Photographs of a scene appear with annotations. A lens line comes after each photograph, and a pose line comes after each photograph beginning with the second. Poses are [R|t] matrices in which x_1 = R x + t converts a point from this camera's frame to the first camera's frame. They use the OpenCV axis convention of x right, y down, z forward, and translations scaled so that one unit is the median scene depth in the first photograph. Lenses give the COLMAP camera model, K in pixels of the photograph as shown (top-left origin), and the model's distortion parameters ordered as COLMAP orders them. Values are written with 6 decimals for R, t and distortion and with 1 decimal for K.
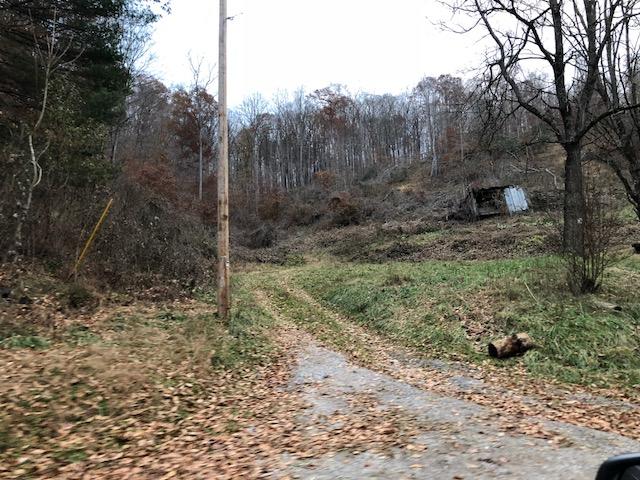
lens RADIAL K [[499.9, 0, 315.9], [0, 499.9, 244.0], [0, 0, 1]] dist [0.027734, -0.014133]
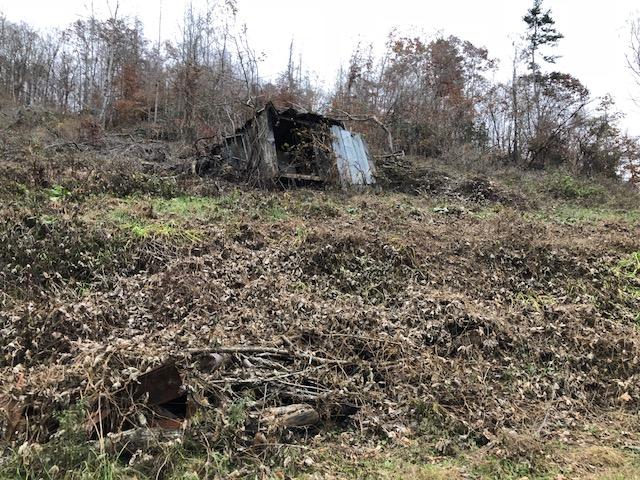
lens RADIAL K [[499.9, 0, 322.5], [0, 499.9, 240.4], [0, 0, 1]] dist [0.027734, -0.014133]
pose [[0.753950, 0.107618, 0.648057, 0.105110], [-0.105039, 0.993547, -0.042788, 0.003601], [-0.648480, -0.035811, 0.760389, 0.656942]]
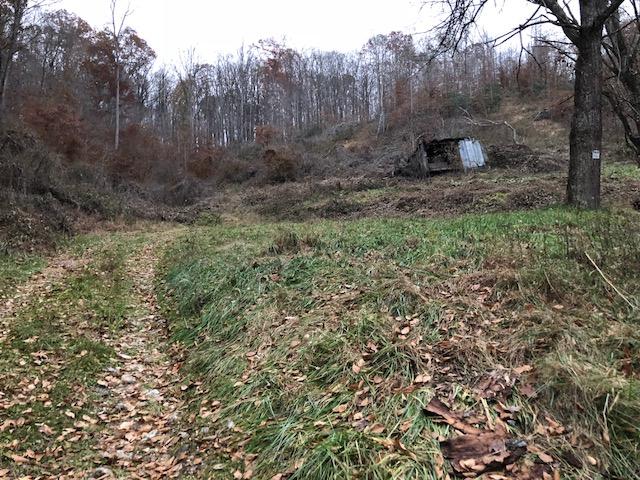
lens RADIAL K [[499.9, 0, 317.3], [0, 499.9, 236.0], [0, 0, 1]] dist [0.027734, -0.014133]
pose [[0.994181, 0.015634, 0.106579, 0.042573], [-0.021408, 0.998352, 0.053250, 0.011454], [-0.105571, -0.055222, 0.992877, 0.154607]]
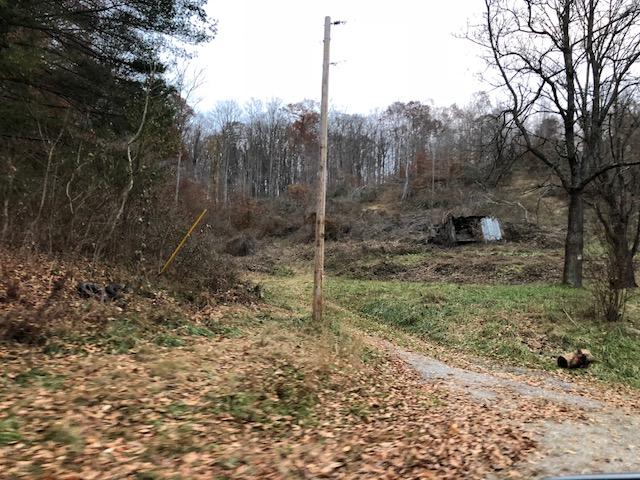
lens RADIAL K [[499.9, 0, 309.1], [0, 499.9, 246.2], [0, 0, 1]] dist [0.027734, -0.014133]
pose [[0.993850, 0.075305, 0.081191, -0.068944], [-0.073700, 0.997025, -0.022587, 0.000107], [-0.082651, 0.016465, 0.996443, -0.033725]]
